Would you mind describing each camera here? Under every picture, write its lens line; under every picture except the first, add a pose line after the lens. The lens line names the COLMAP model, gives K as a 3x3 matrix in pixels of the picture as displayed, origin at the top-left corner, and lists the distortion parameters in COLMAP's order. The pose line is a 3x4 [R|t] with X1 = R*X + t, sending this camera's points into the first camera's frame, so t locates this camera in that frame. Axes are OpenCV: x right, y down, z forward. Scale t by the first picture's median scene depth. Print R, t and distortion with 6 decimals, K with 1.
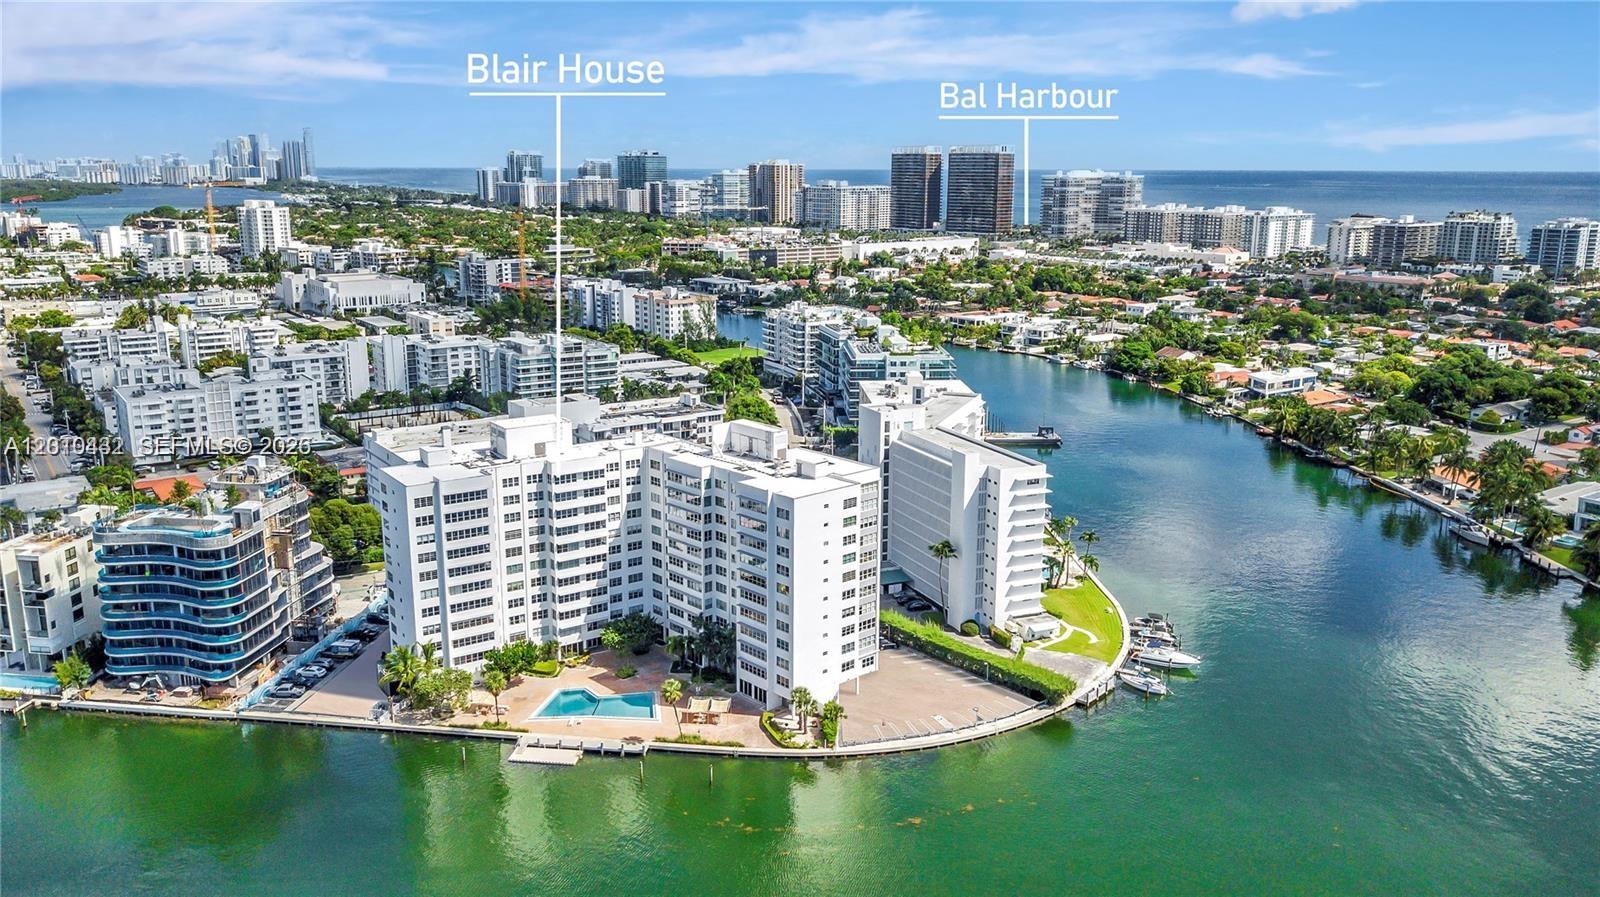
lens RADIAL K [[1253.9, 0, 800.0], [0, 1253.9, 448.5], [0, 0, 1]] dist [0.095644, -0.197672]
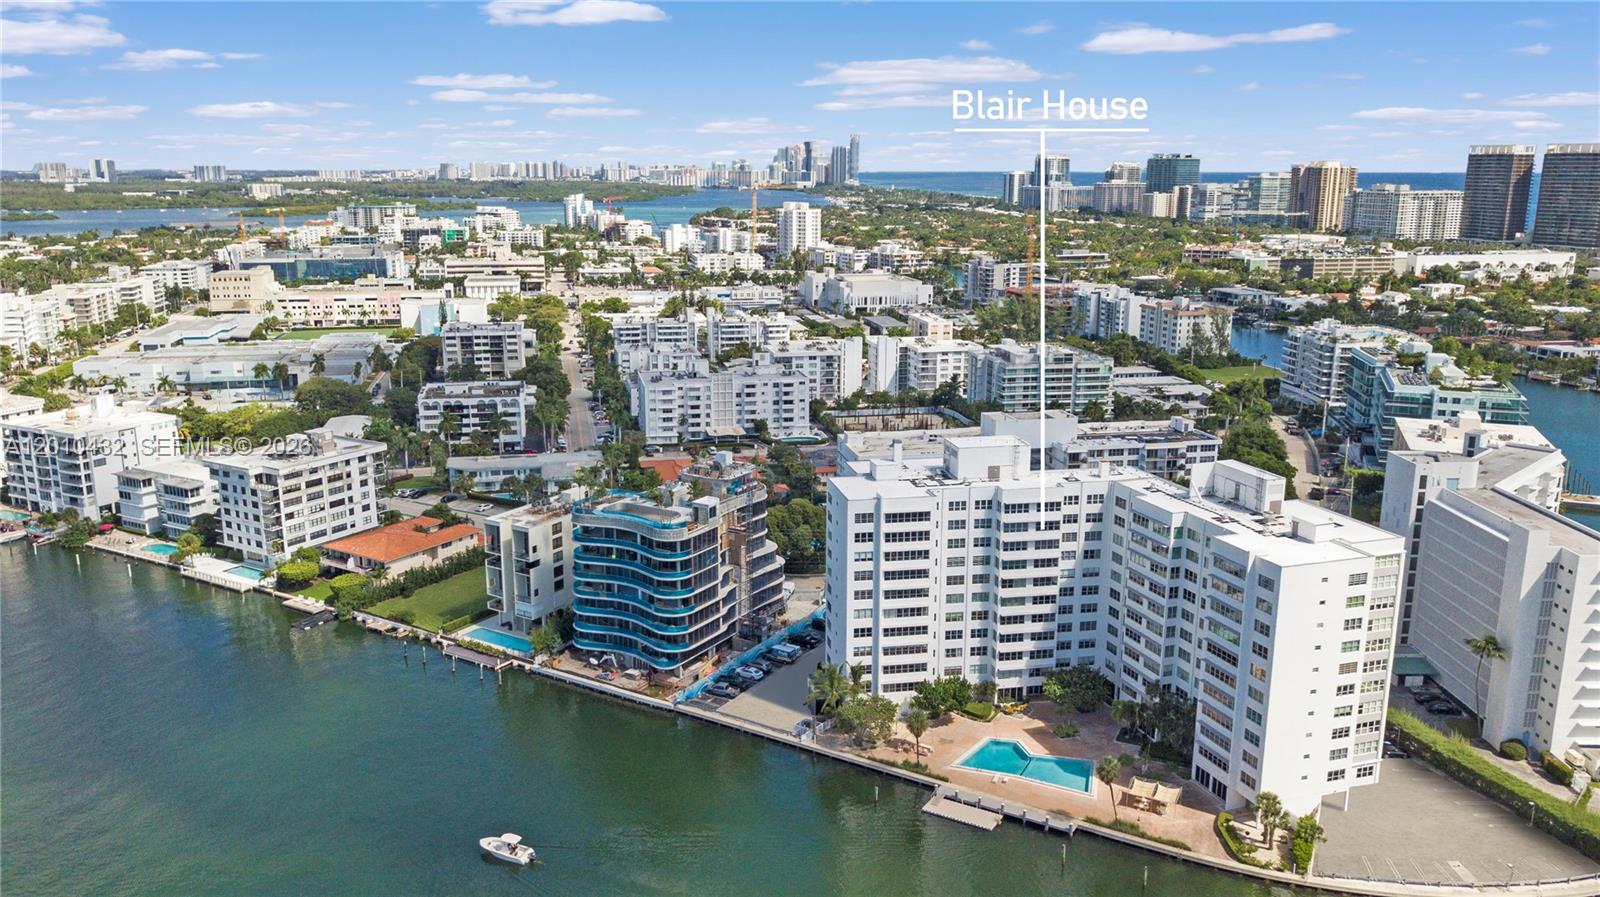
lens RADIAL K [[1234.9, 0, 788.5], [0, 1234.9, 460.6], [0, 0, 1]] dist [0.000116, -0.002839]
pose [[0.912190, 0.091030, -0.399528, 0.013617], [-0.087142, 0.995804, 0.027927, -0.018448], [0.400394, 0.009341, 0.916295, 0.111019]]
